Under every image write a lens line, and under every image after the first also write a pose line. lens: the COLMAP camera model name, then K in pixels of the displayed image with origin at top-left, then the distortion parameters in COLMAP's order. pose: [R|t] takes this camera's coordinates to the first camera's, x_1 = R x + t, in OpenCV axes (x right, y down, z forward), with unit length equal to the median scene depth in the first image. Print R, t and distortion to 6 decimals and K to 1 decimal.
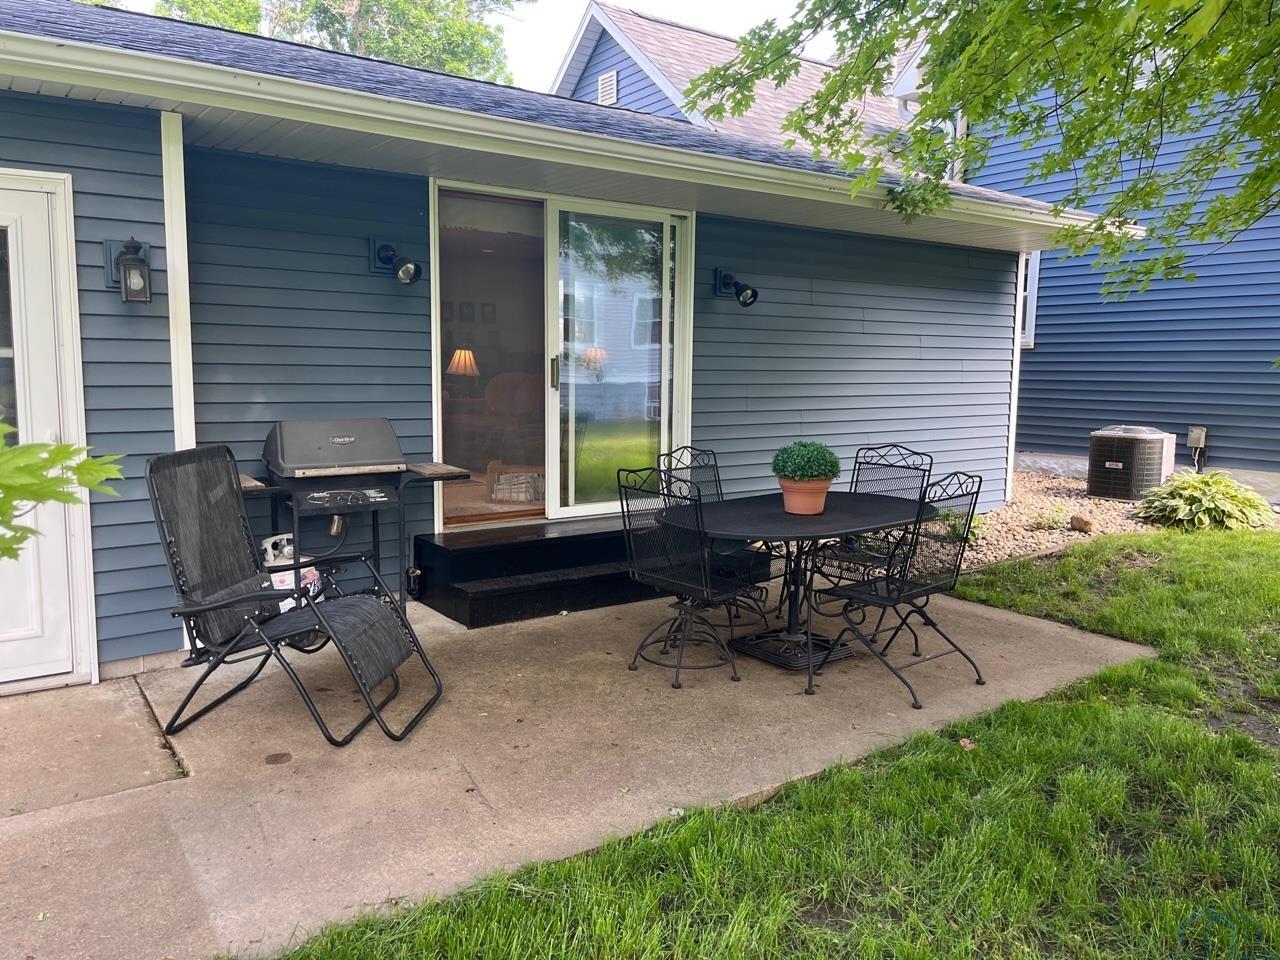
lens RADIAL K [[970.5, 0, 637.6], [0, 970.5, 481.3], [0, 0, 1]] dist [0.036816, -0.050516]
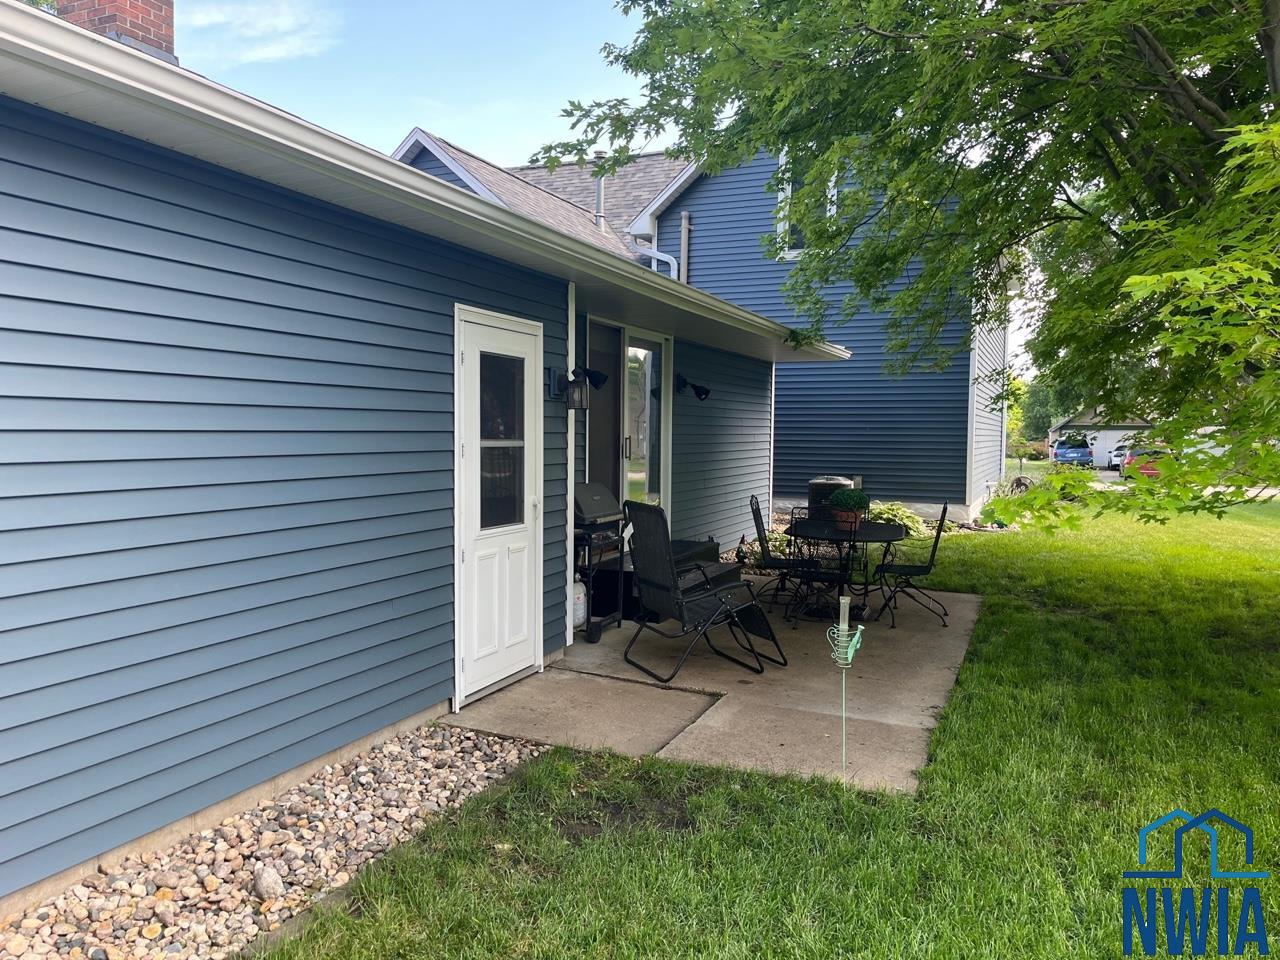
lens RADIAL K [[970.5, 0, 644.3], [0, 970.5, 476.3], [0, 0, 1]] dist [0.036816, -0.050516]
pose [[0.848588, -0.024638, 0.528480, -1.233155], [0.058687, 0.997134, -0.047748, -0.001076], [-0.525789, 0.071534, 0.847602, -0.320063]]
